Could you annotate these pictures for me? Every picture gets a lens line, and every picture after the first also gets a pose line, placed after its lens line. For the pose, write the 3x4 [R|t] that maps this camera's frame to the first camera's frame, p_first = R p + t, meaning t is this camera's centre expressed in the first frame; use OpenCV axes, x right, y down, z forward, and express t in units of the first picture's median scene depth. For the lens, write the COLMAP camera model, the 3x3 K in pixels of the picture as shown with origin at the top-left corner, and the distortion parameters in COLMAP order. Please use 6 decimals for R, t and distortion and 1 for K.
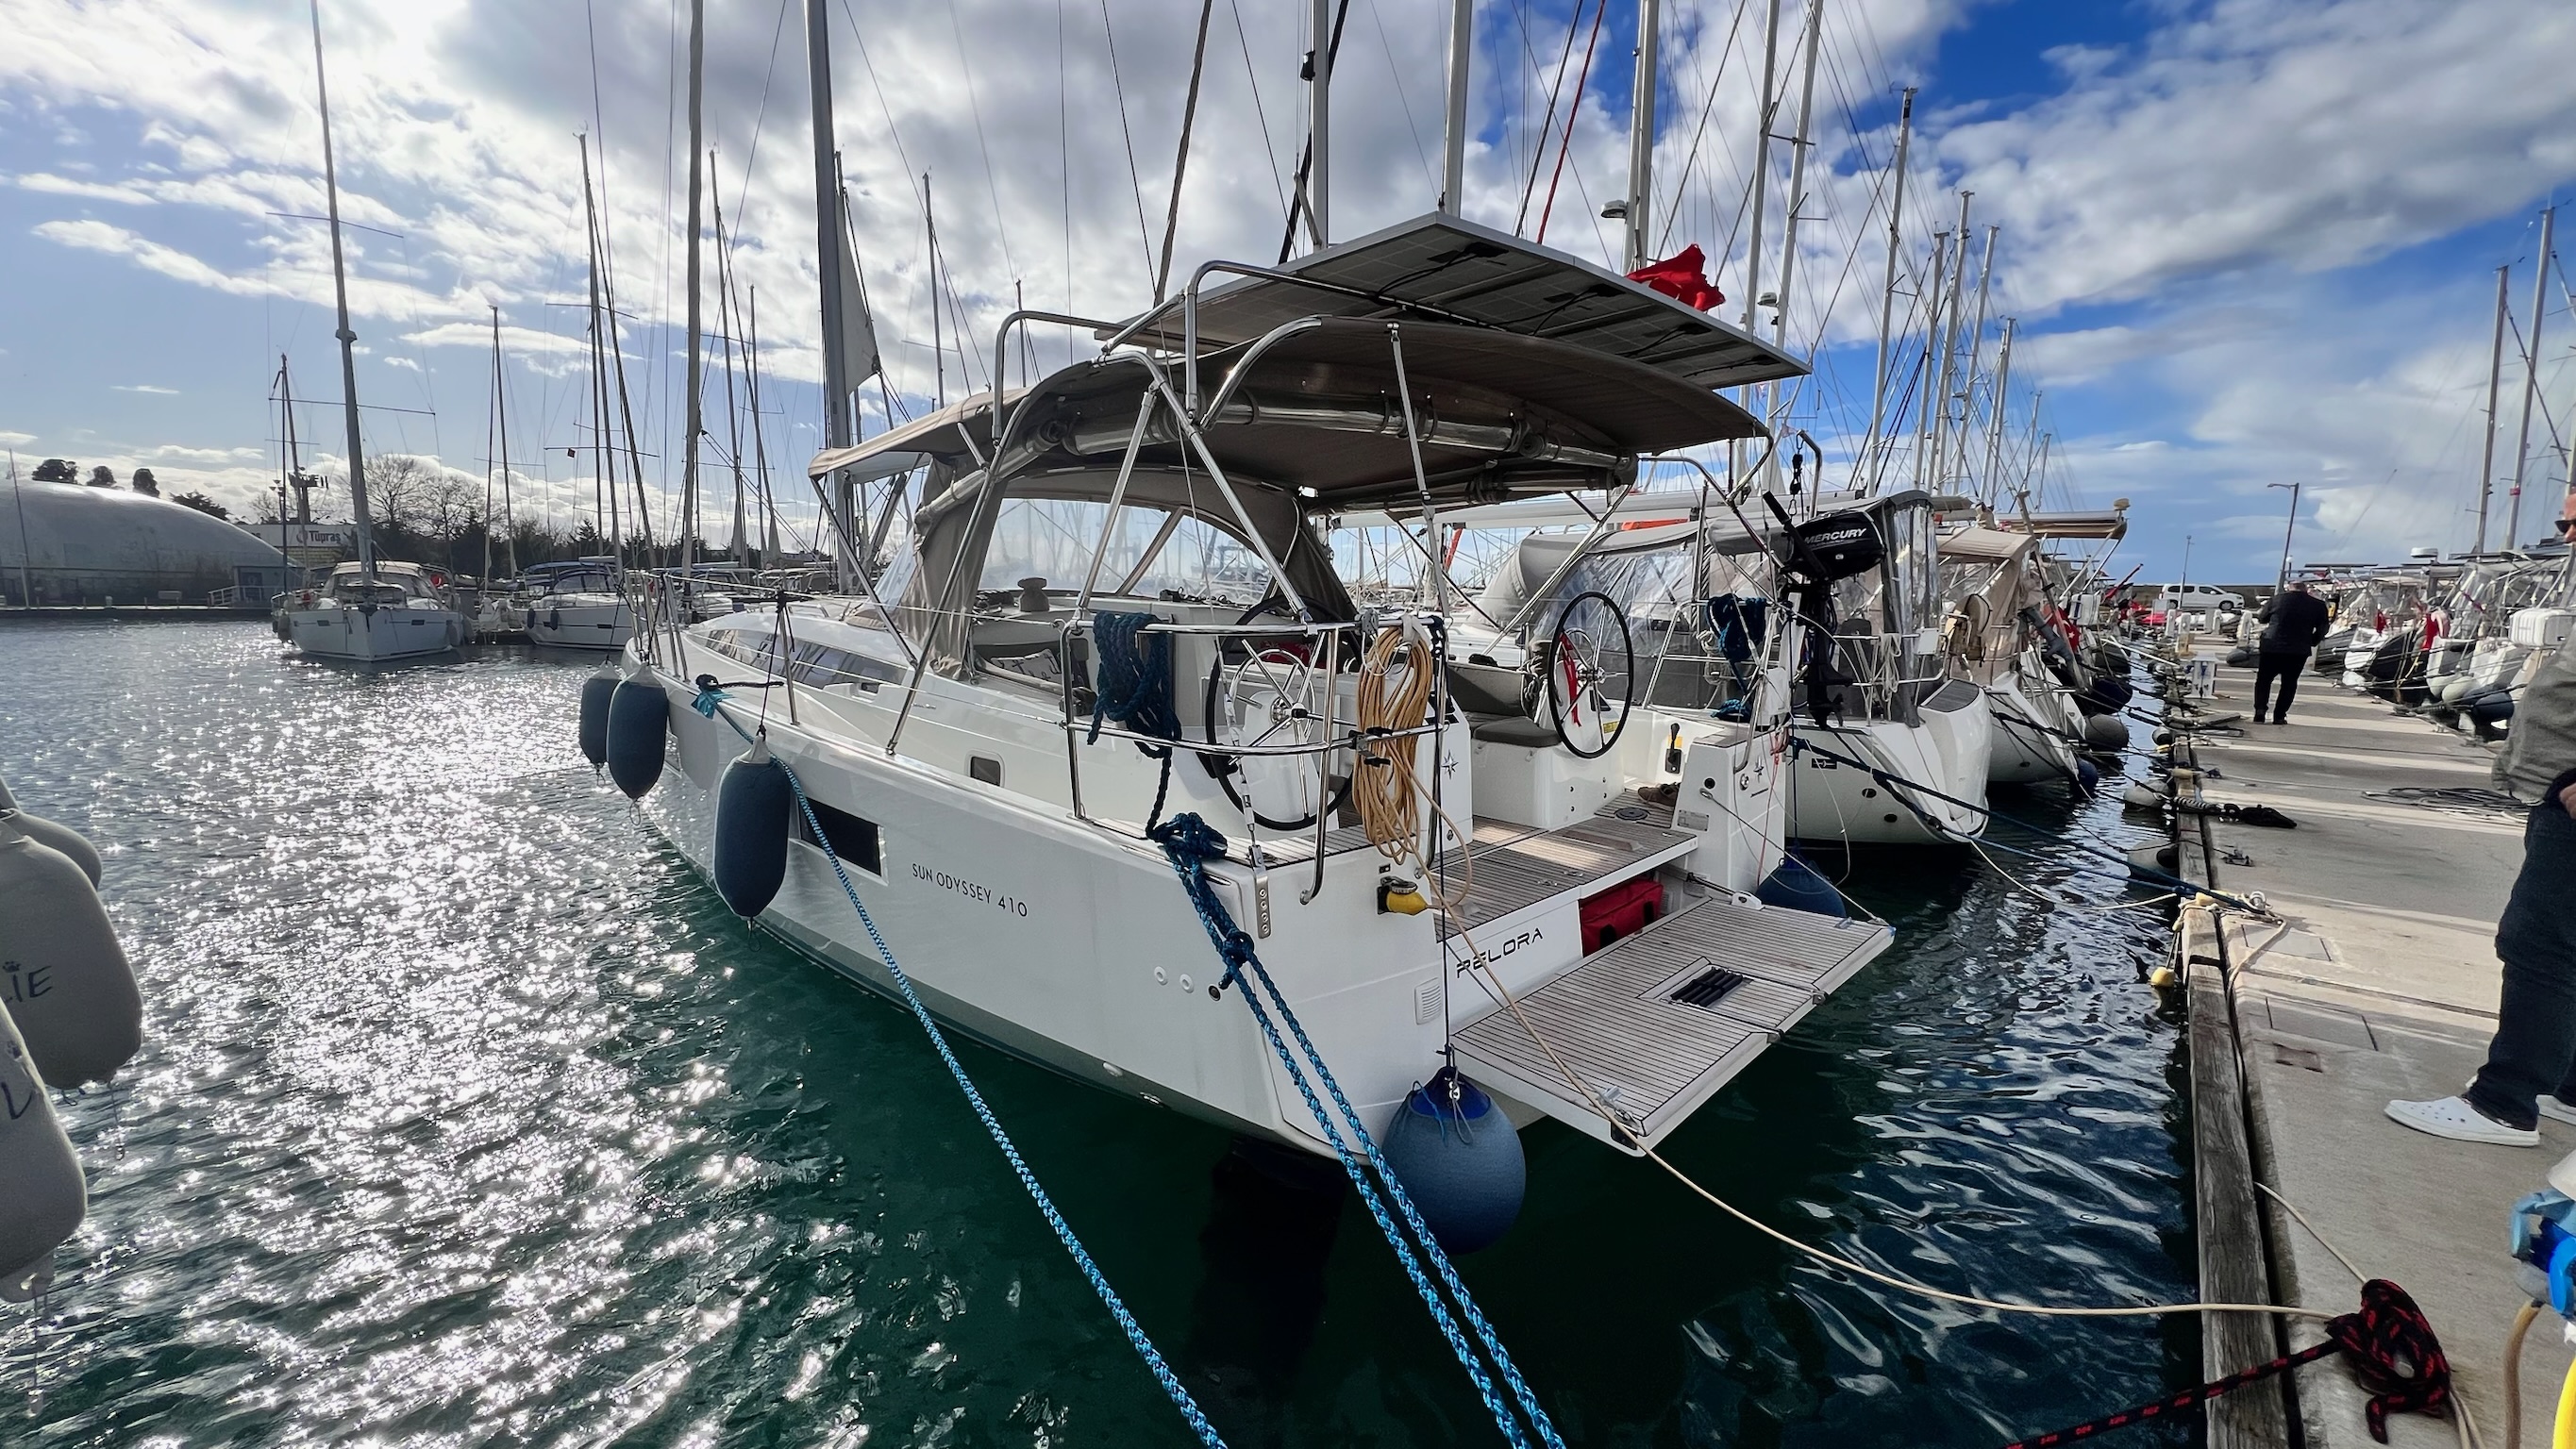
lens RADIAL K [[1054.7, 0, 1288.0], [0, 1054.7, 724.5], [0, 0, 1]] dist [0.025407, 0.000158]
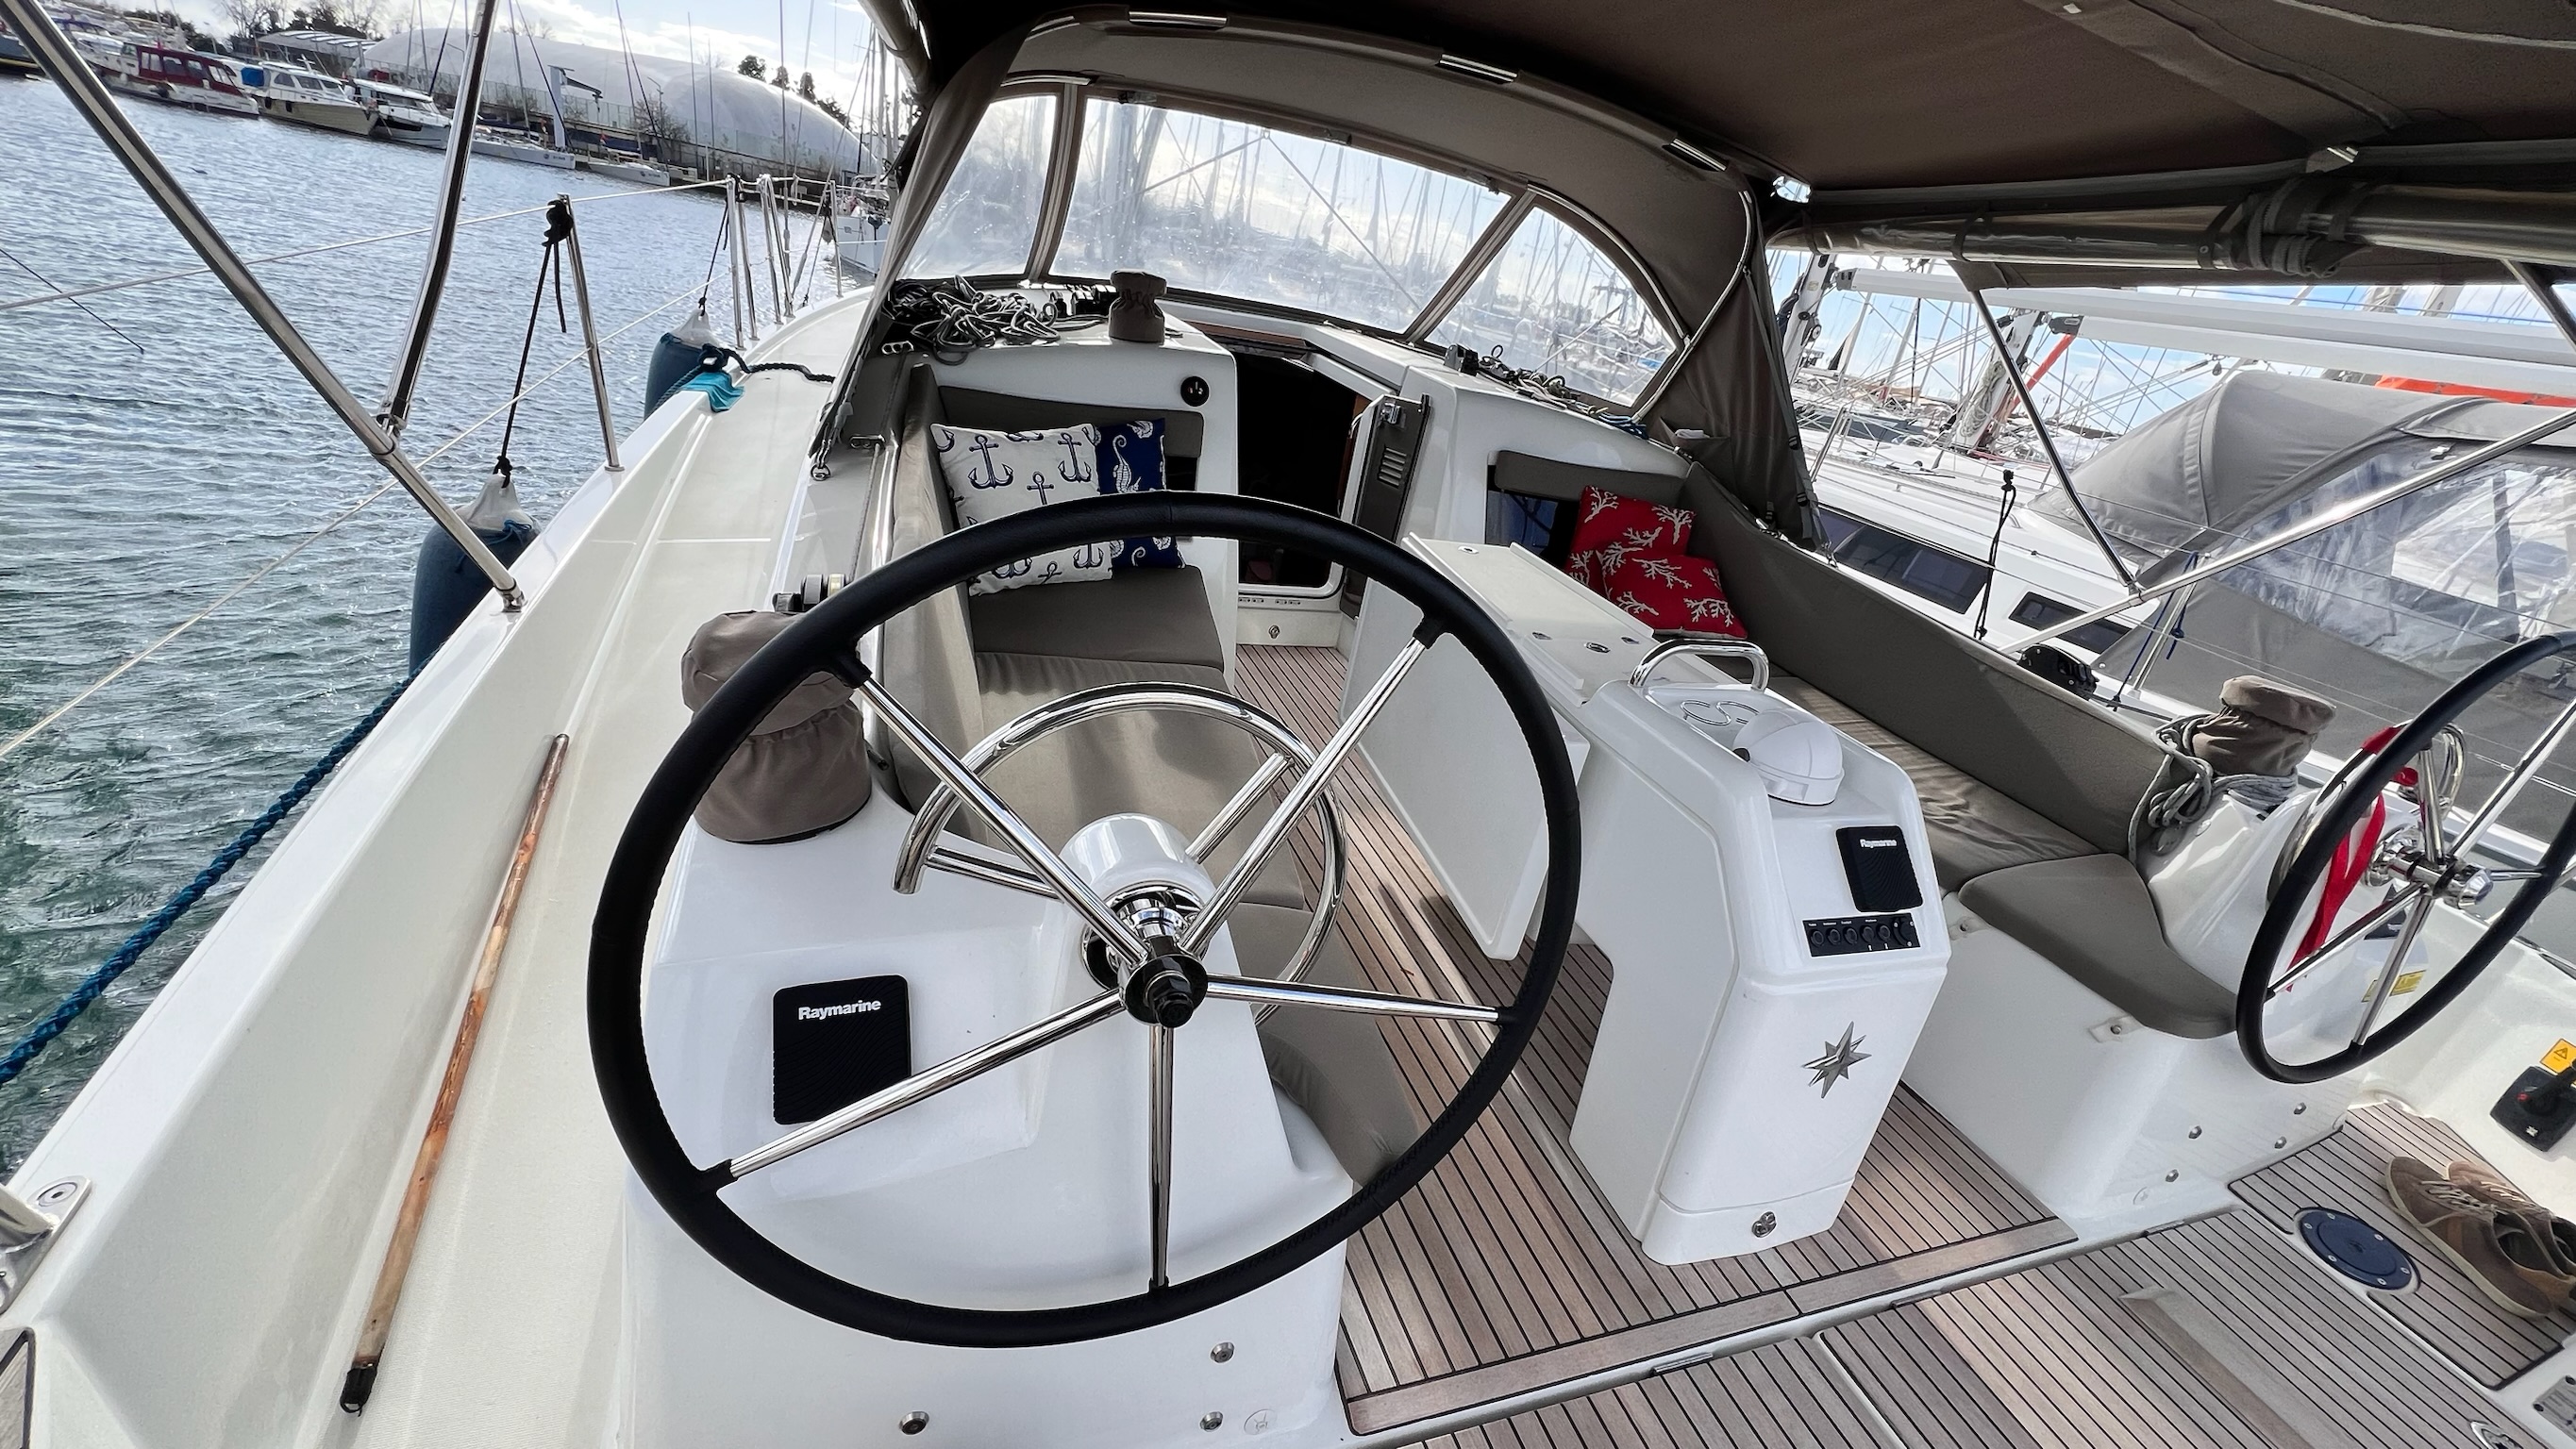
lens RADIAL K [[1050.6, 0, 1288.0], [0, 1050.6, 724.5], [0, 0, 1]] dist [-0.006790, 0.002802]
pose [[0.879388, 0.322904, -0.349872, 0.060548], [-0.231820, 0.932266, 0.277739, -0.075689], [0.415857, -0.163133, 0.894679, 0.447622]]
